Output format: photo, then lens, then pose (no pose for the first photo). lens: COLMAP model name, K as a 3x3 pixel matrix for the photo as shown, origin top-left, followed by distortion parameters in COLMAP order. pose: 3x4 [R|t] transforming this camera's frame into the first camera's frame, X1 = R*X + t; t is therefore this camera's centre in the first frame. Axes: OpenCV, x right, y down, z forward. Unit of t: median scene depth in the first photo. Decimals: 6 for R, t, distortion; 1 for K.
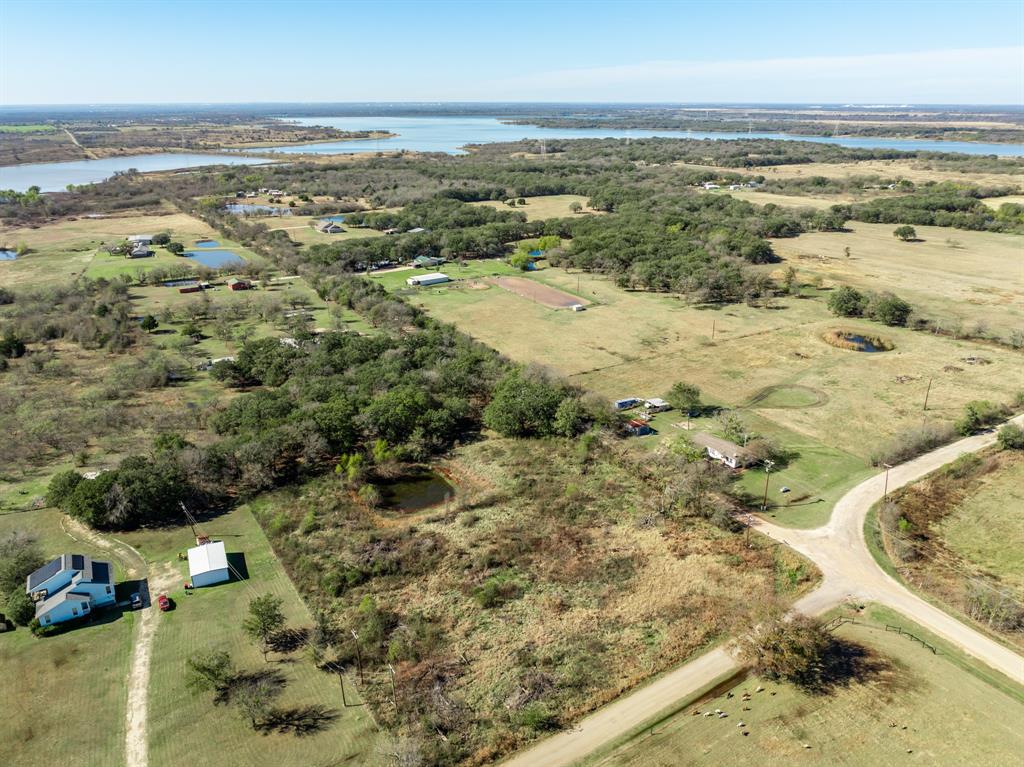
lens RADIAL K [[728.0, 0, 512.0], [0, 728.0, 383.5], [0, 0, 1]] dist [-0.030886, 0.017291]
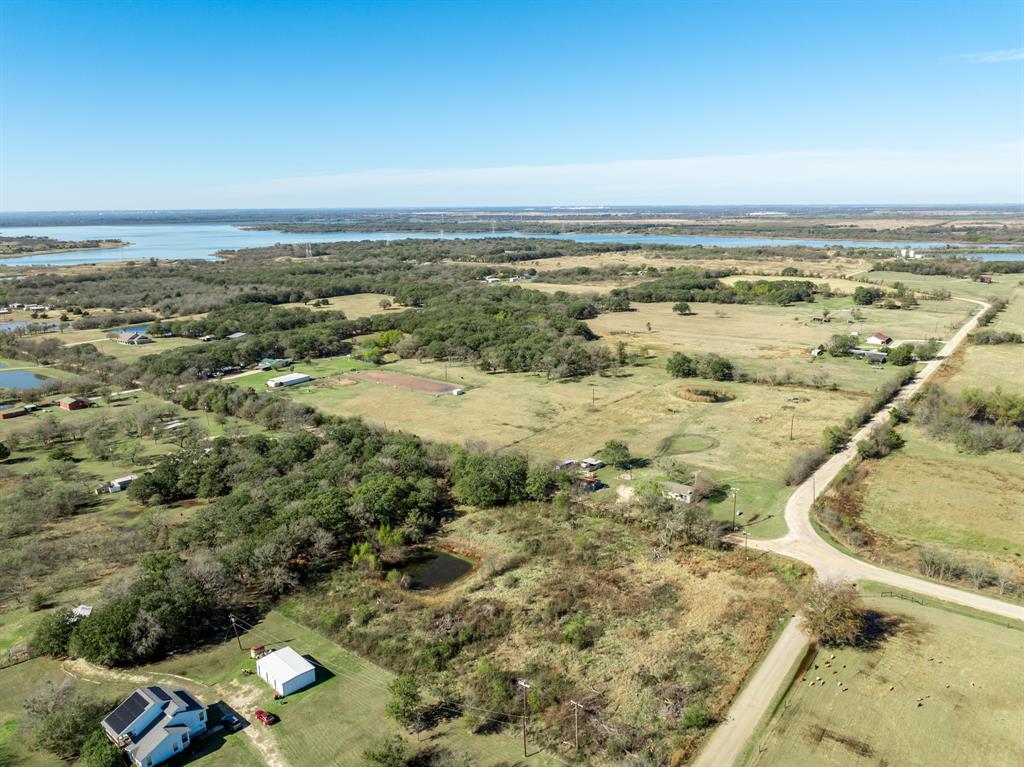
lens RADIAL K [[728.0, 0, 512.0], [0, 728.0, 383.5], [0, 0, 1]] dist [-0.030886, 0.017291]
pose [[0.938687, -0.088457, 0.333229, -0.259187], [0.131613, 0.985268, -0.109203, 0.013067], [-0.318660, 0.146365, 0.936500, -0.021729]]
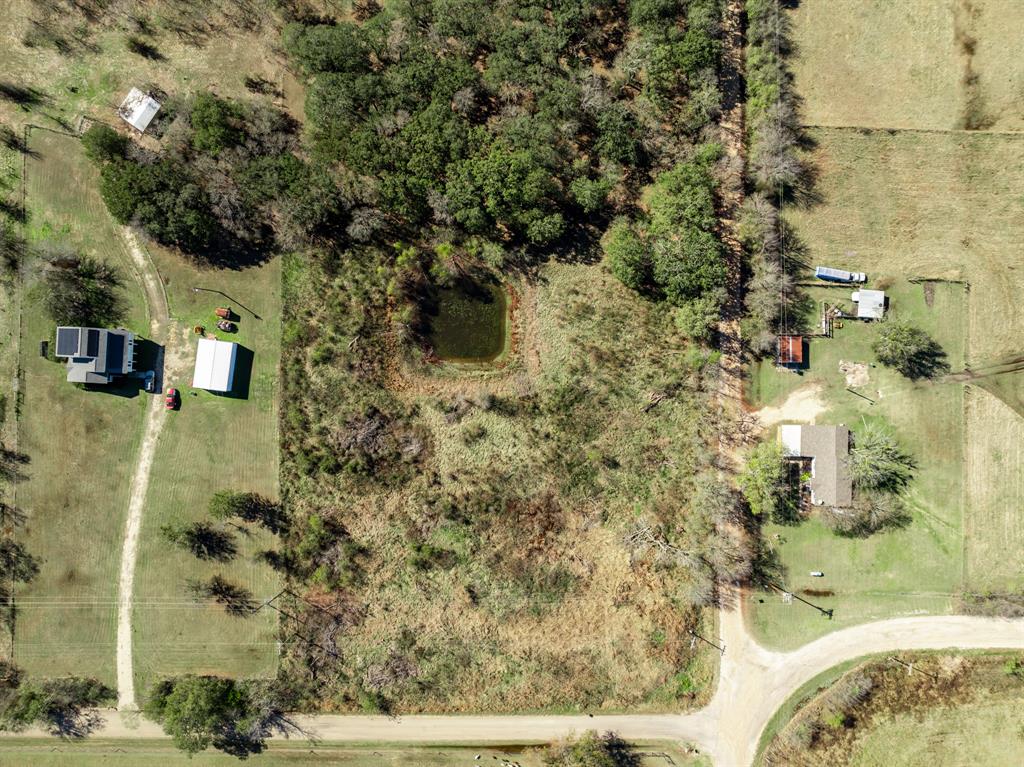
lens RADIAL K [[728.0, 0, 512.0], [0, 728.0, 383.5], [0, 0, 1]] dist [-0.030886, 0.017291]
pose [[0.838707, 0.544567, -0.004138, -0.031654], [-0.198276, 0.312431, 0.929017, -0.471504], [0.507205, -0.778353, 0.370013, 0.497488]]
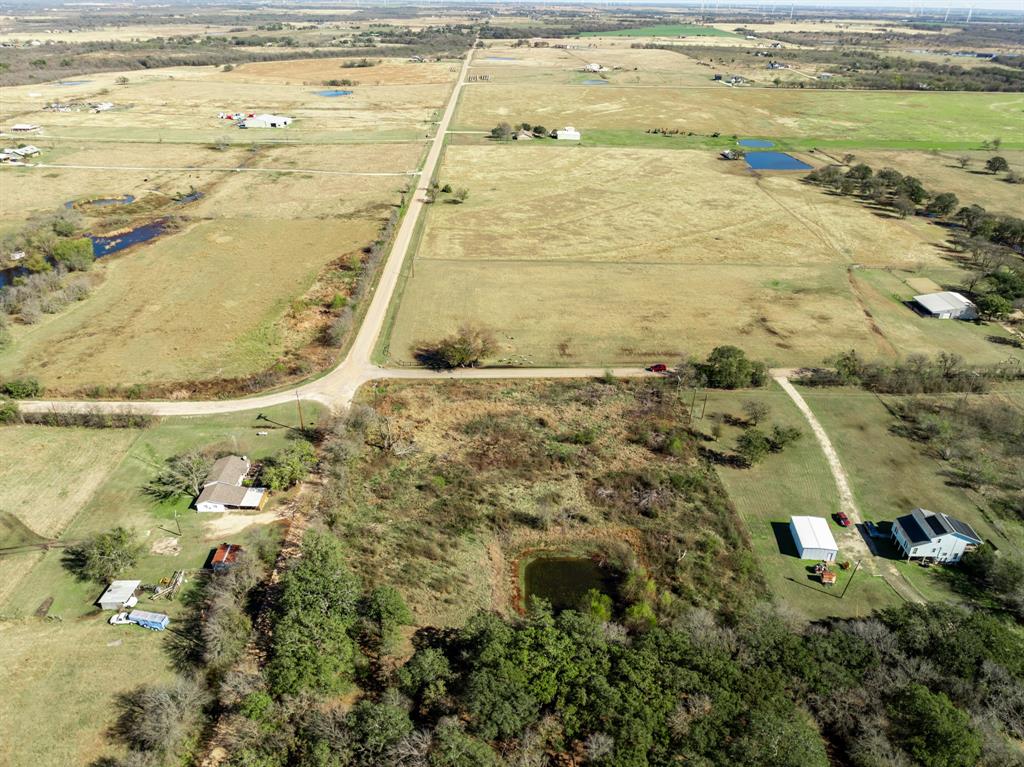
lens RADIAL K [[728.0, 0, 512.0], [0, 728.0, 383.5], [0, 0, 1]] dist [-0.030886, 0.017291]
pose [[-0.853885, -0.251434, 0.455699, -0.285930], [0.182929, 0.674716, 0.715049, -0.428582], [-0.487255, 0.693930, -0.530135, 0.974636]]
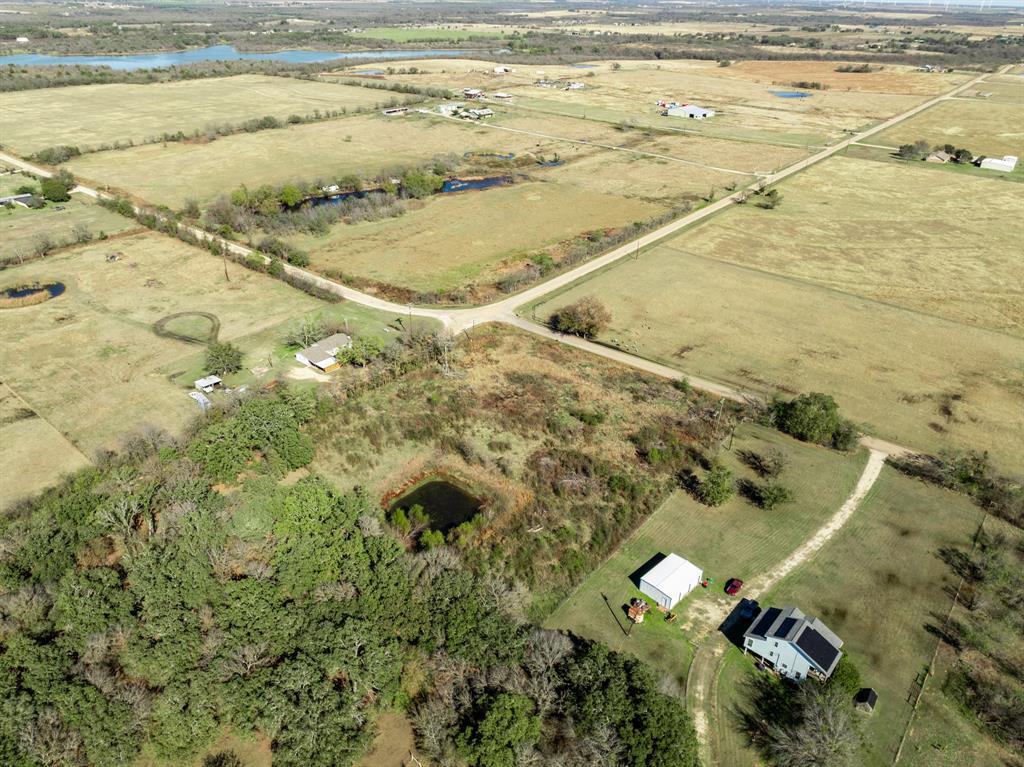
lens RADIAL K [[720.4, 0, 504.5], [0, 720.4, 382.9], [0, 0, 1]] dist [-0.017882, 0.002776]
pose [[-0.308992, -0.458849, 0.833055, -0.610742], [0.336470, 0.766531, 0.547009, -0.313255], [-0.889557, 0.449320, -0.082463, 0.703199]]
